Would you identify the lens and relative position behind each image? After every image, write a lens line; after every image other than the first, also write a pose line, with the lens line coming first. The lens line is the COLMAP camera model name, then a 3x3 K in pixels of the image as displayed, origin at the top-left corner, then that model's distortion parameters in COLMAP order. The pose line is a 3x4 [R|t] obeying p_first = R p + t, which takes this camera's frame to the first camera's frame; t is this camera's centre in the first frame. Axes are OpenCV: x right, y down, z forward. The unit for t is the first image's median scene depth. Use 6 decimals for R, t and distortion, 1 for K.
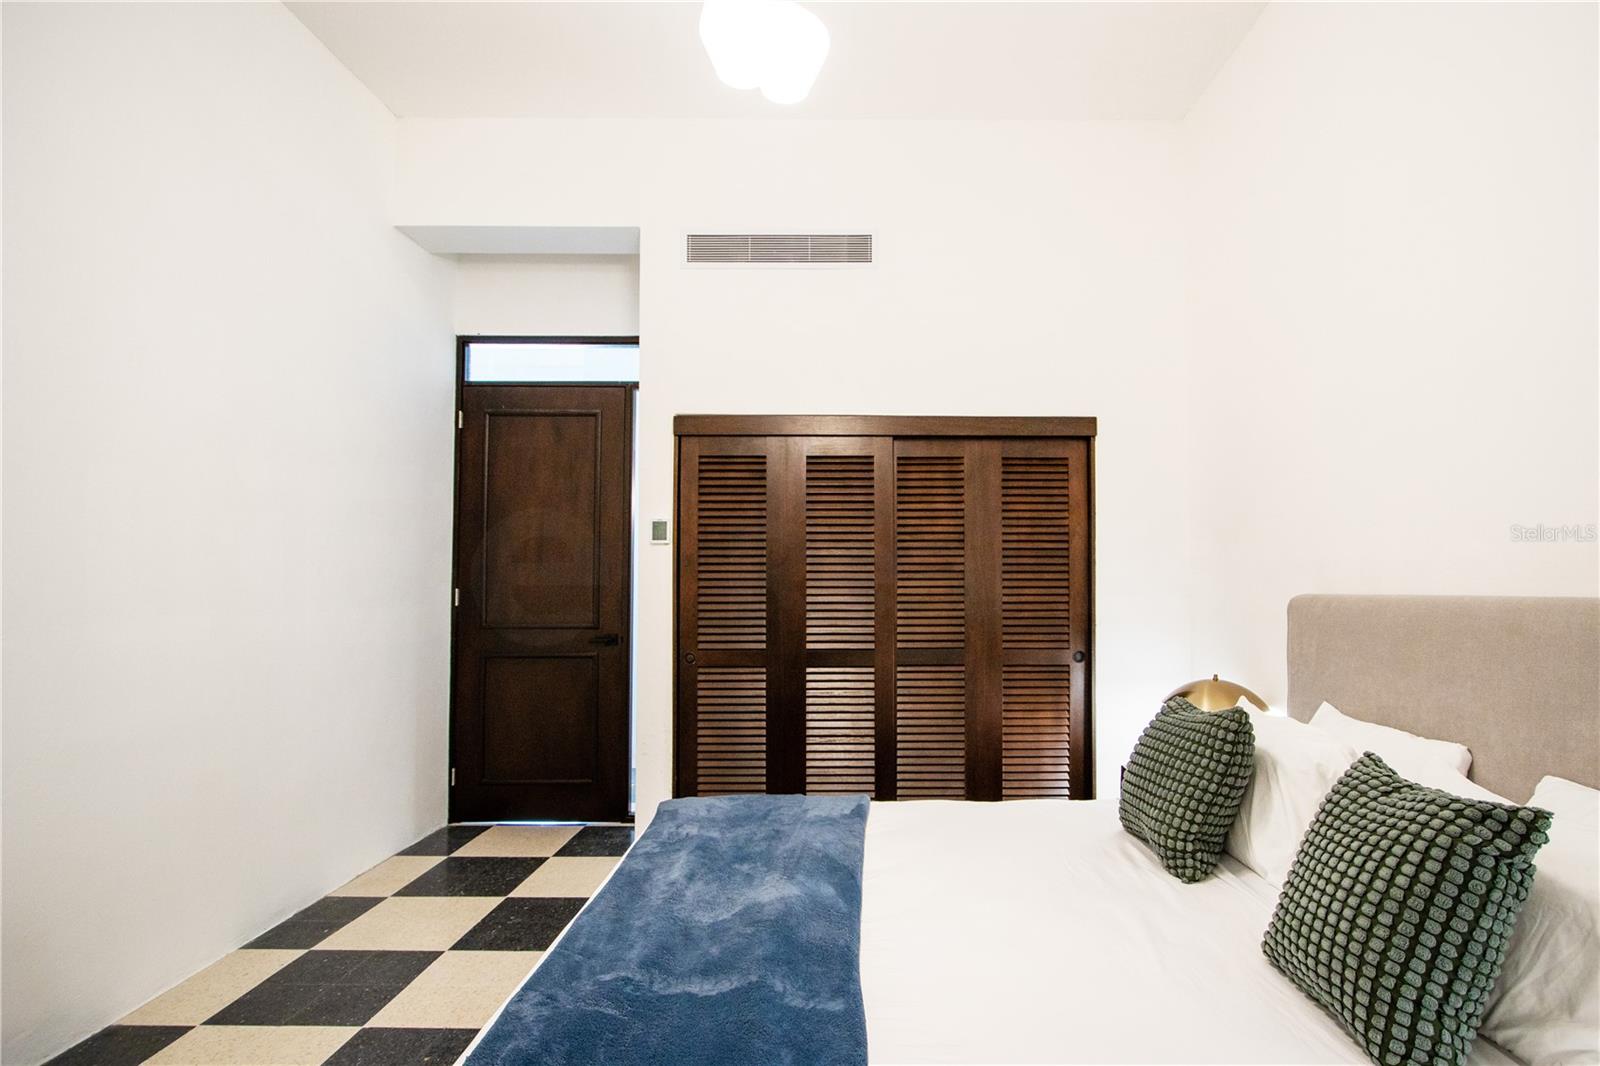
lens RADIAL K [[797.2, 0, 800.3], [0, 797.2, 553.6], [0, 0, 1]] dist [-0.014694, 0.001360]
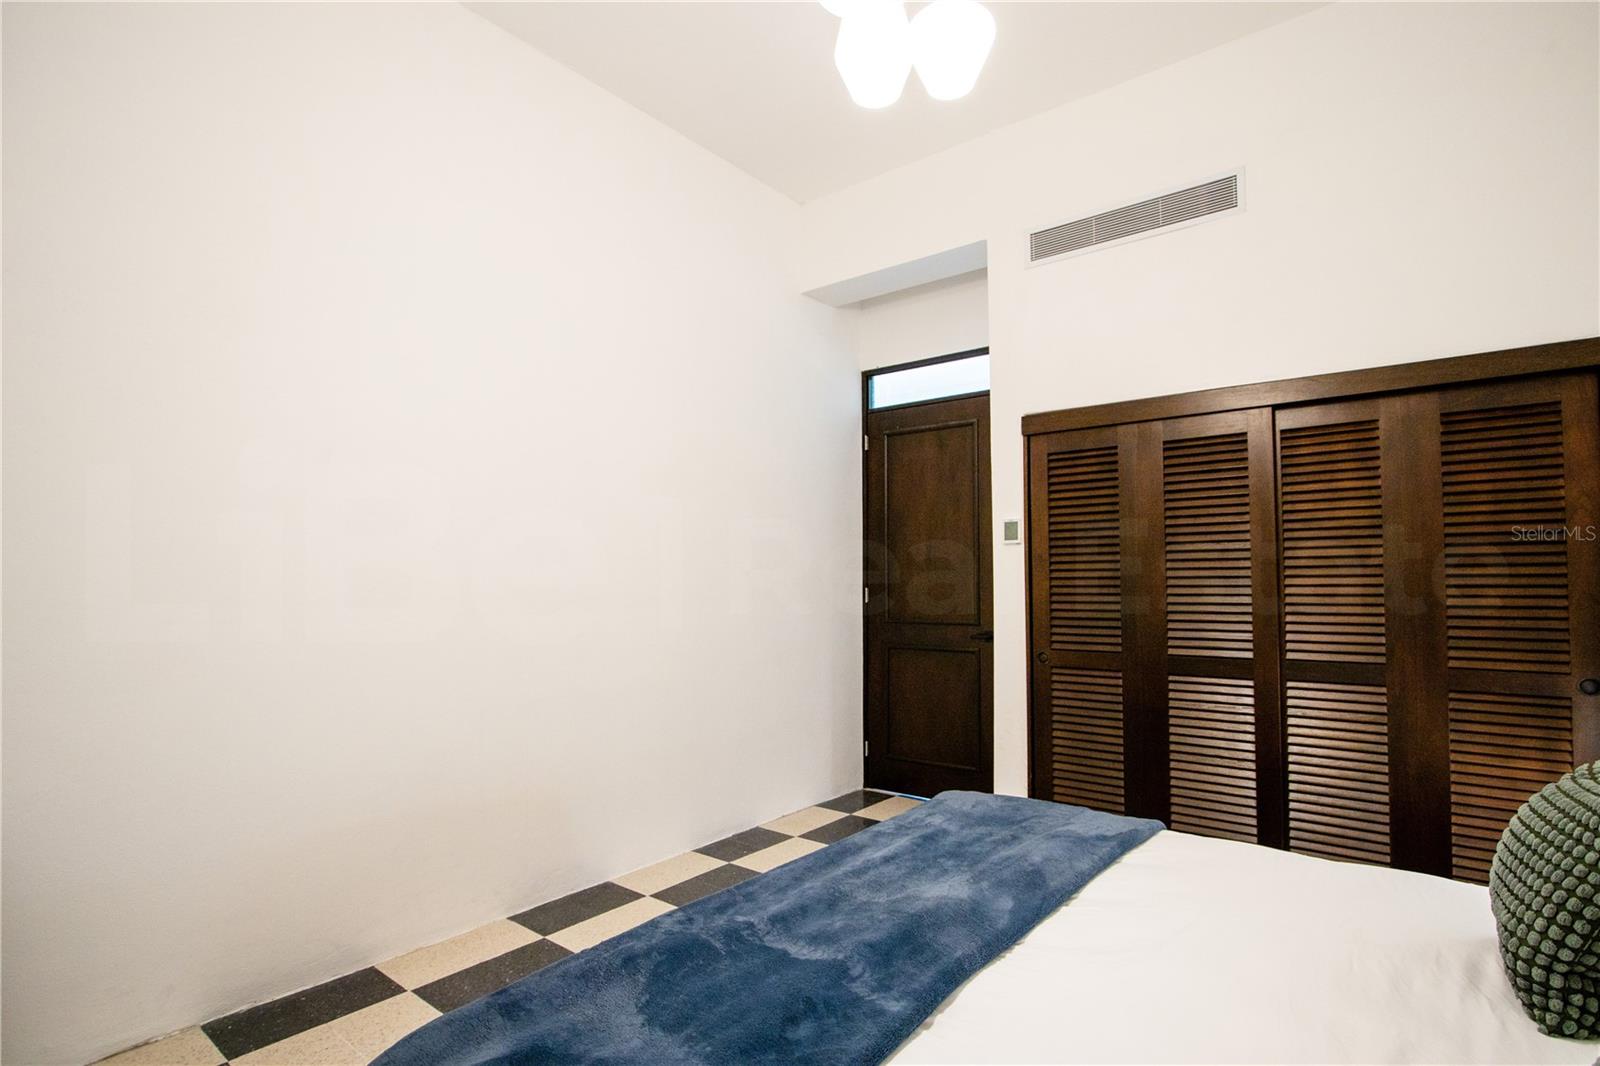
lens RADIAL K [[760.3, 0, 806.4], [0, 760.3, 554.0], [0, 0, 1]] dist [-0.014299, 0.001357]
pose [[0.789379, -0.025527, -0.613375, 0.212098], [0.025245, 0.999640, -0.009114, 0.003079], [0.613386, -0.008291, 0.789739, 0.071467]]
